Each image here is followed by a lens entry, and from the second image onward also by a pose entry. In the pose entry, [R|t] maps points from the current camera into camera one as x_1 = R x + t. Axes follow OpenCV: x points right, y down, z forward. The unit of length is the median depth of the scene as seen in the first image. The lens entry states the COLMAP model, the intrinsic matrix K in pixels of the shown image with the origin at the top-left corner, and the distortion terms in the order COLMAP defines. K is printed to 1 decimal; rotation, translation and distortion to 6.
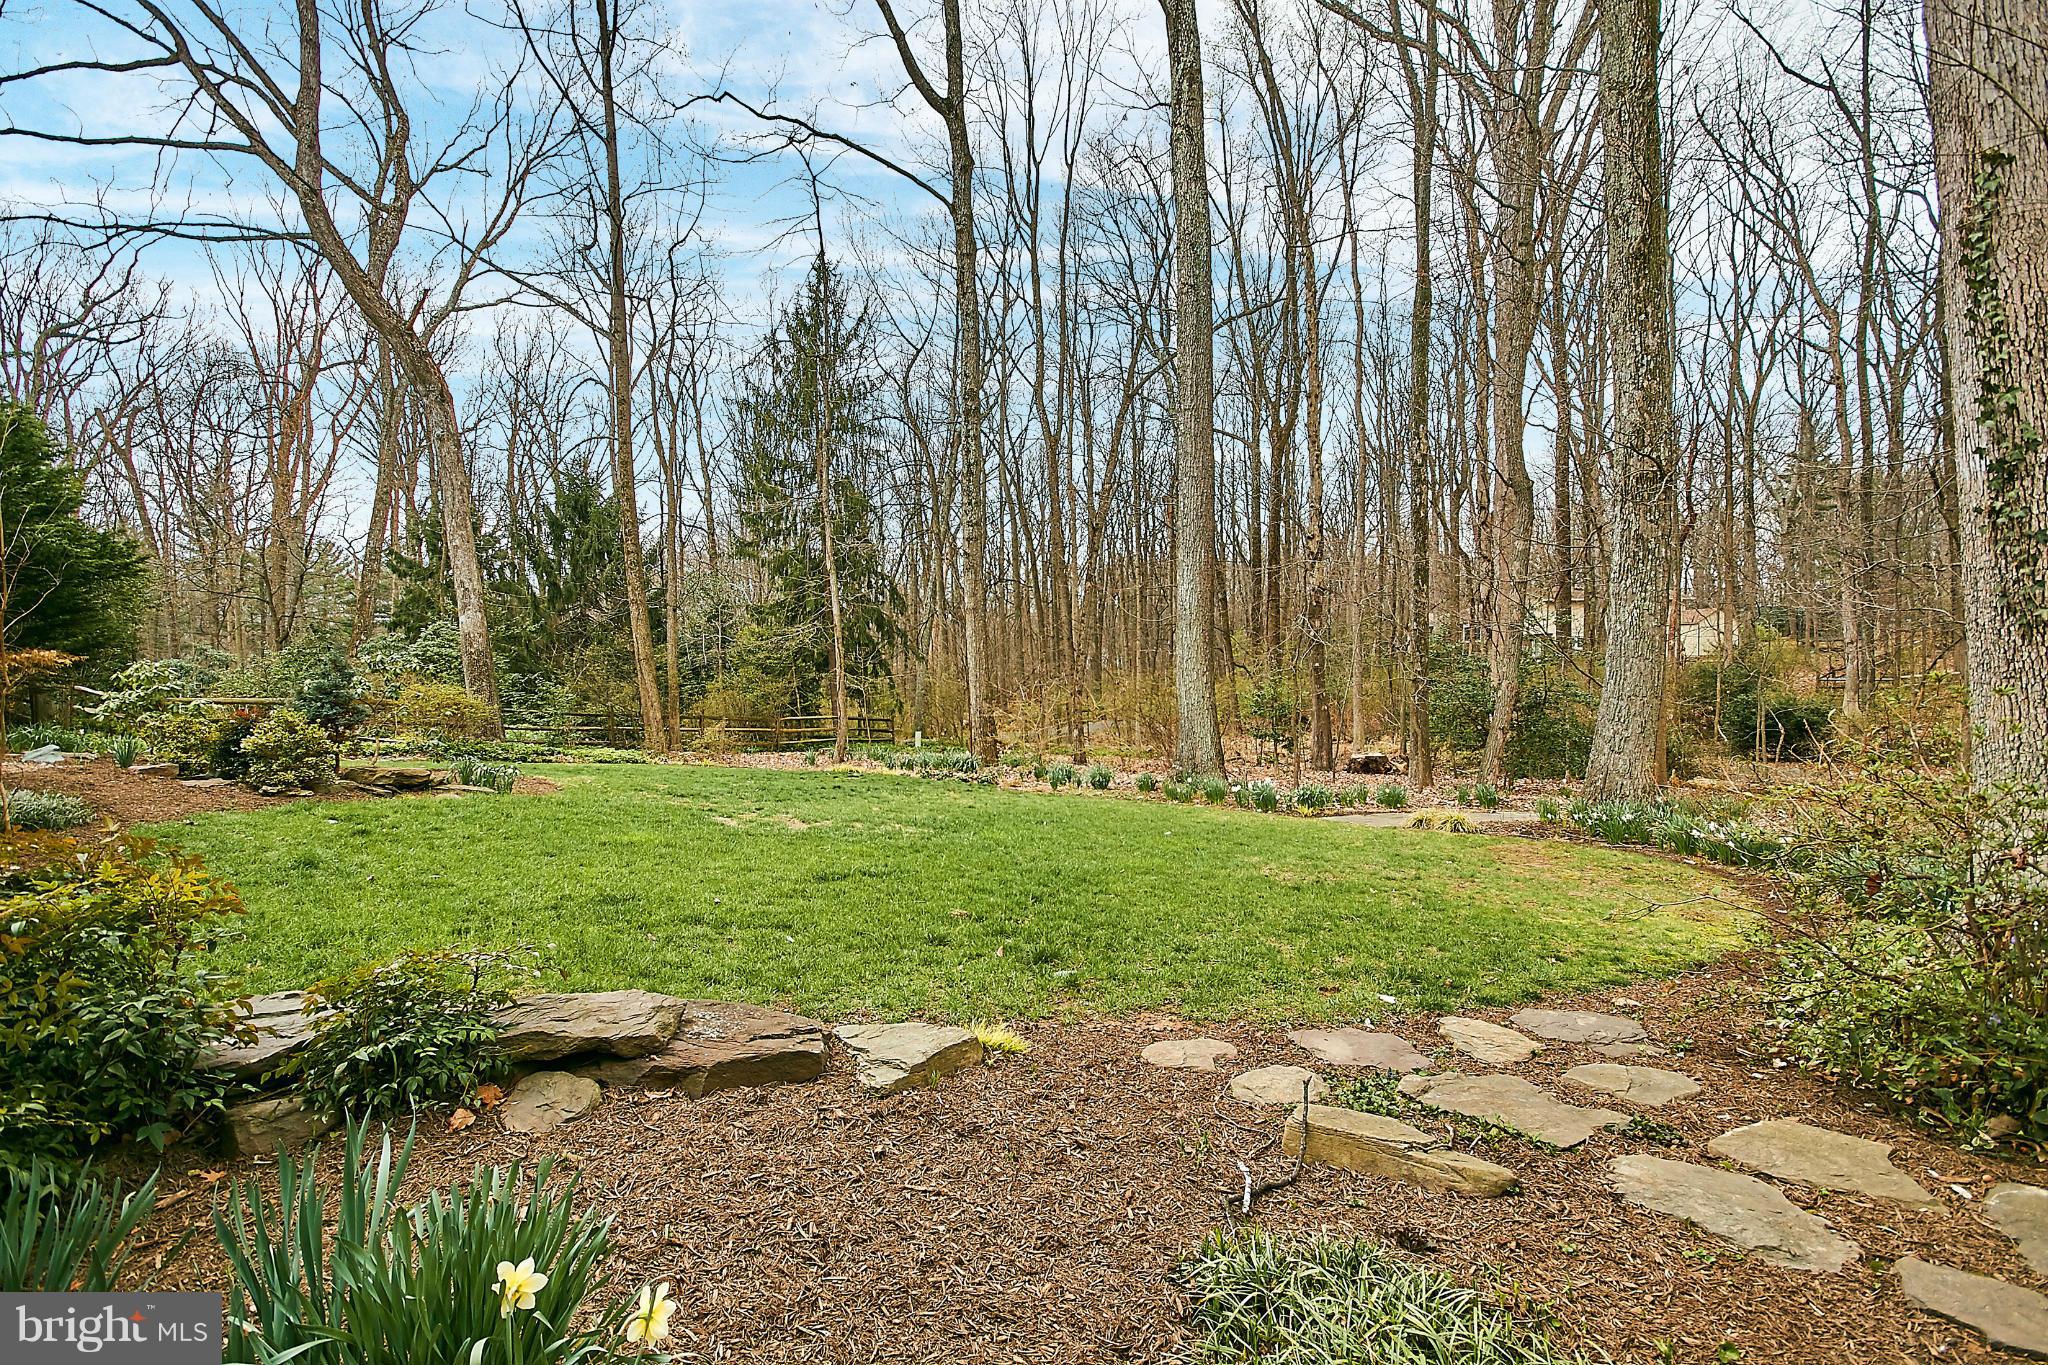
lens RADIAL K [[945.0, 0, 1012.8], [0, 945.0, 694.1], [0, 0, 1]] dist [-0.001306, 0.000317]
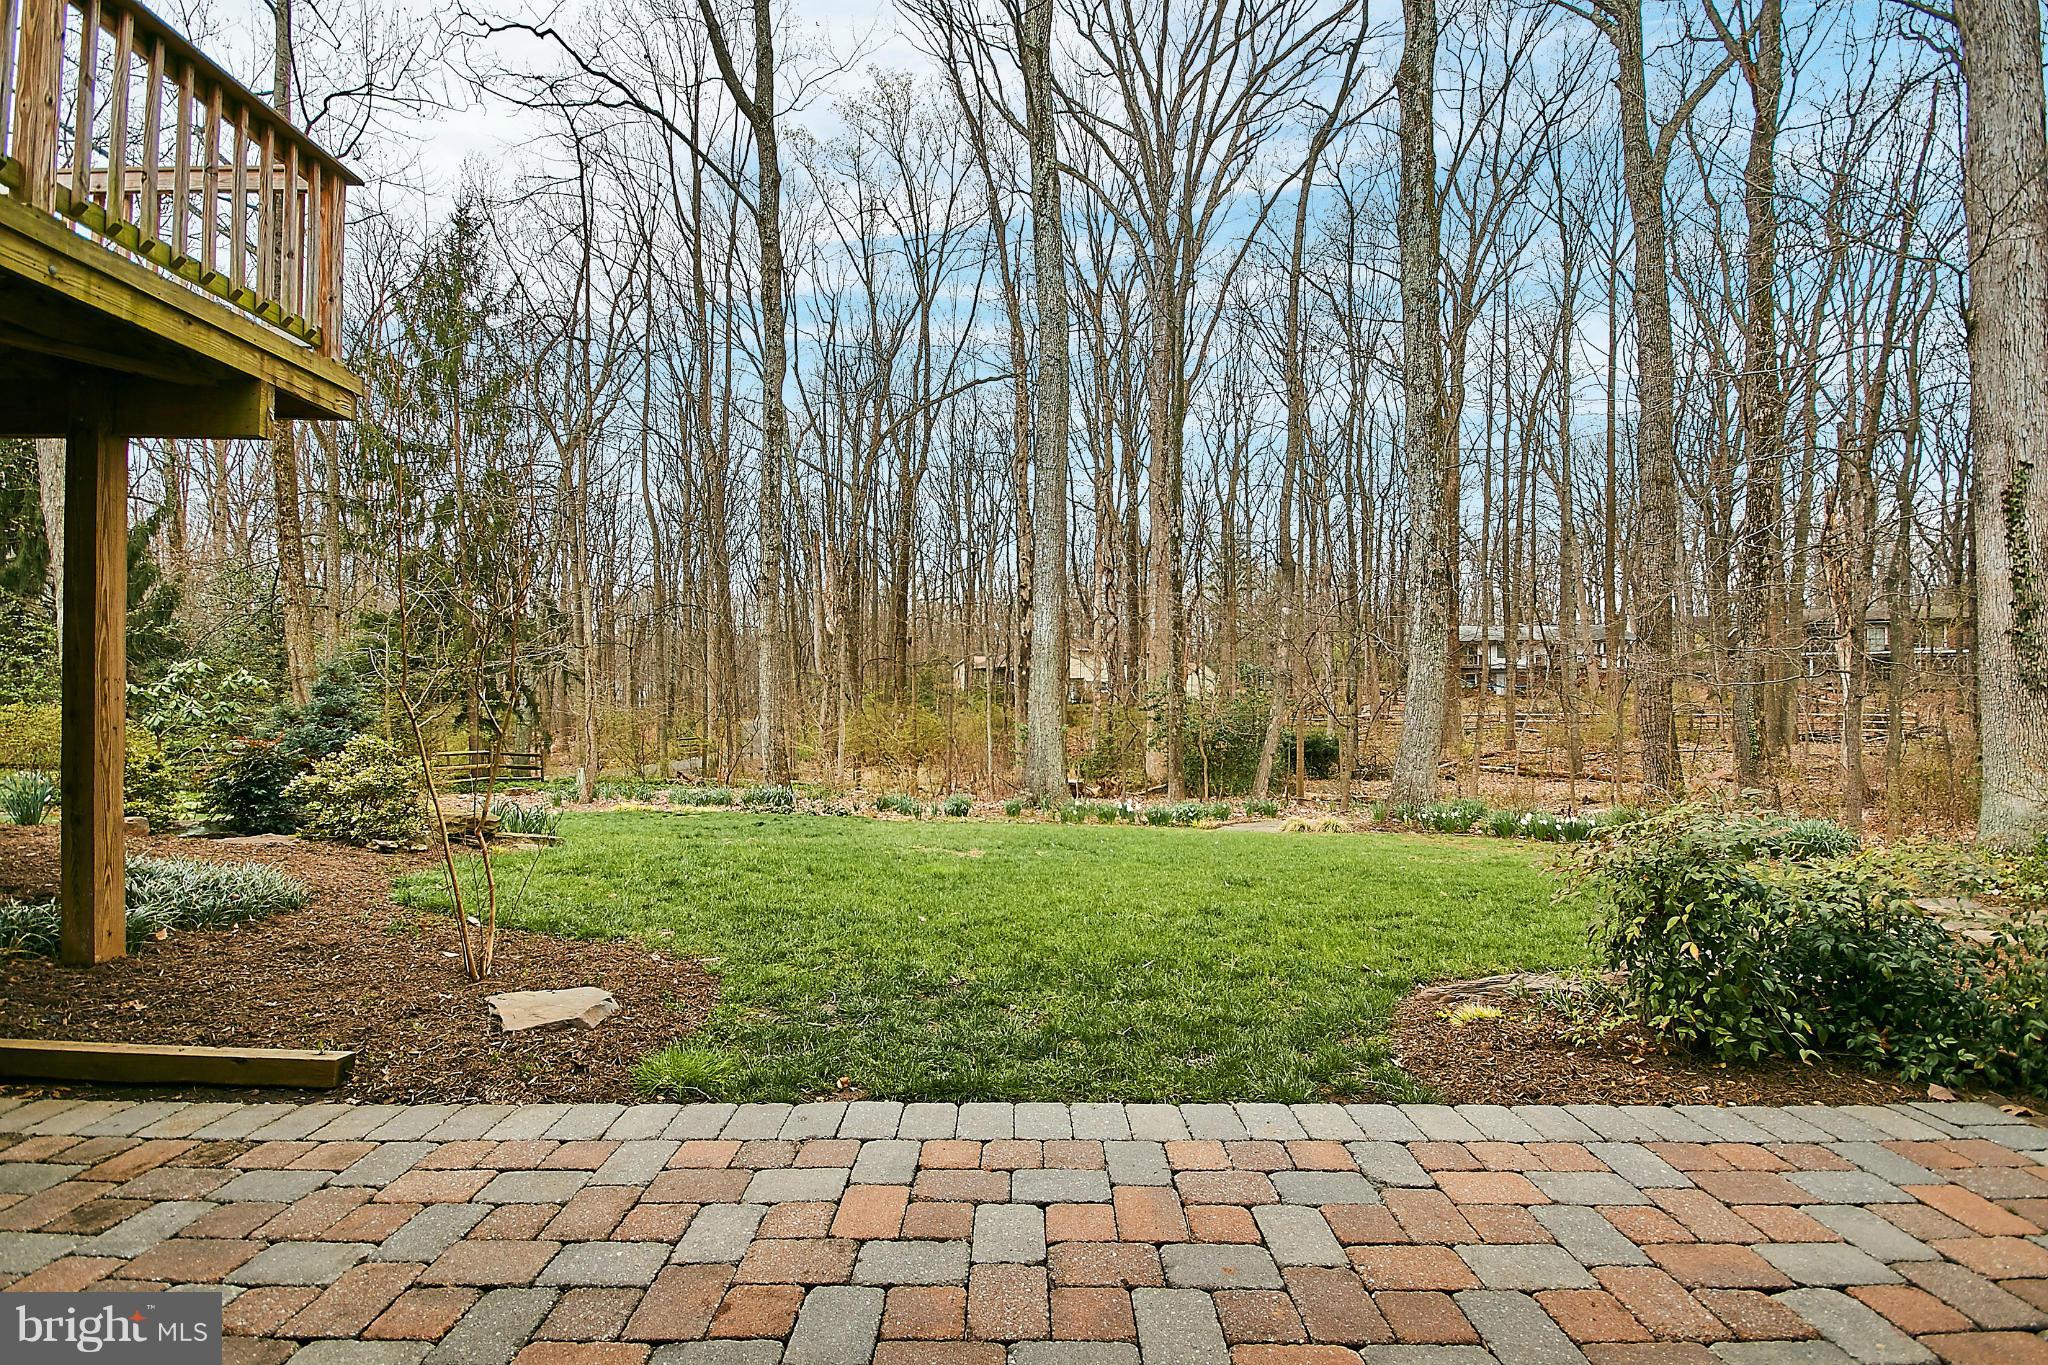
lens RADIAL K [[945.0, 0, 1012.8], [0, 945.0, 694.1], [0, 0, 1]] dist [-0.001306, 0.000317]
pose [[0.869769, 0.021331, 0.492997, -0.560280], [-0.003099, 0.999282, -0.037771, 0.006313], [-0.493449, 0.031324, 0.869211, 0.091321]]
